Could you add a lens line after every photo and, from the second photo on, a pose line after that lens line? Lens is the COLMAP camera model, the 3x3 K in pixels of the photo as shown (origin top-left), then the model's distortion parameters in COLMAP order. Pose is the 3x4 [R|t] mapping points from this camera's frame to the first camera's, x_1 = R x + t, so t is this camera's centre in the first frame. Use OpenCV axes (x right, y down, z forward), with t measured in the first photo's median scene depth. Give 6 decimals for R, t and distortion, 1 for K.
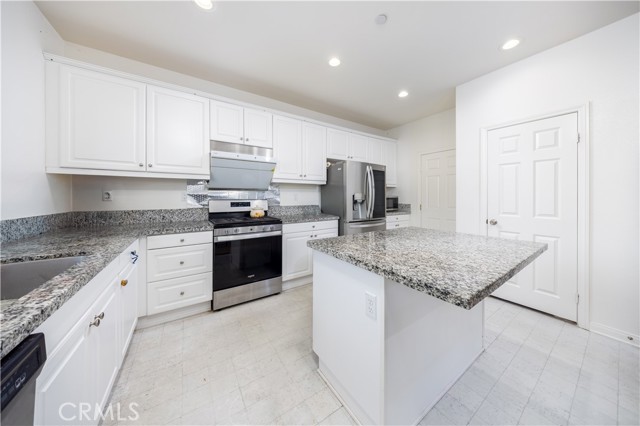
lens RADIAL K [[204.7, 0, 326.4], [0, 204.7, 198.6], [0, 0, 1]] dist [-0.005515, -0.000104]
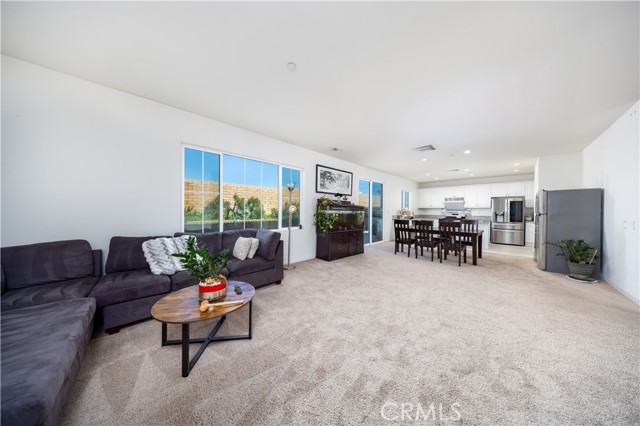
lens RADIAL K [[187.1, 0, 320.5], [0, 187.1, 212.5], [0, 0, 1]] dist [-0.003059, -0.000418]
pose [[0.194583, 0.008381, -0.980850, 2.330065], [-0.017832, 0.999828, 0.005006, 0.019361], [0.980724, 0.016516, 0.194699, -1.932242]]
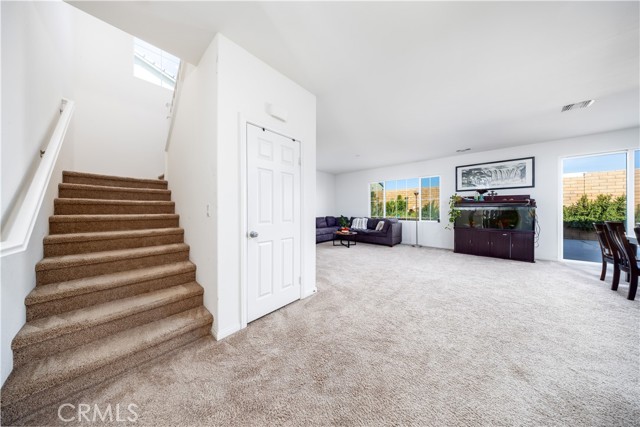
lens RADIAL K [[187.1, 0, 320.7], [0, 187.1, 210.6], [0, 0, 1]] dist [-0.003059, -0.000418]
pose [[-0.967538, -0.004016, -0.252694, 2.481033], [-0.006504, 0.999938, 0.009009, 0.034142], [0.252642, 0.010360, -0.967504, -0.034068]]
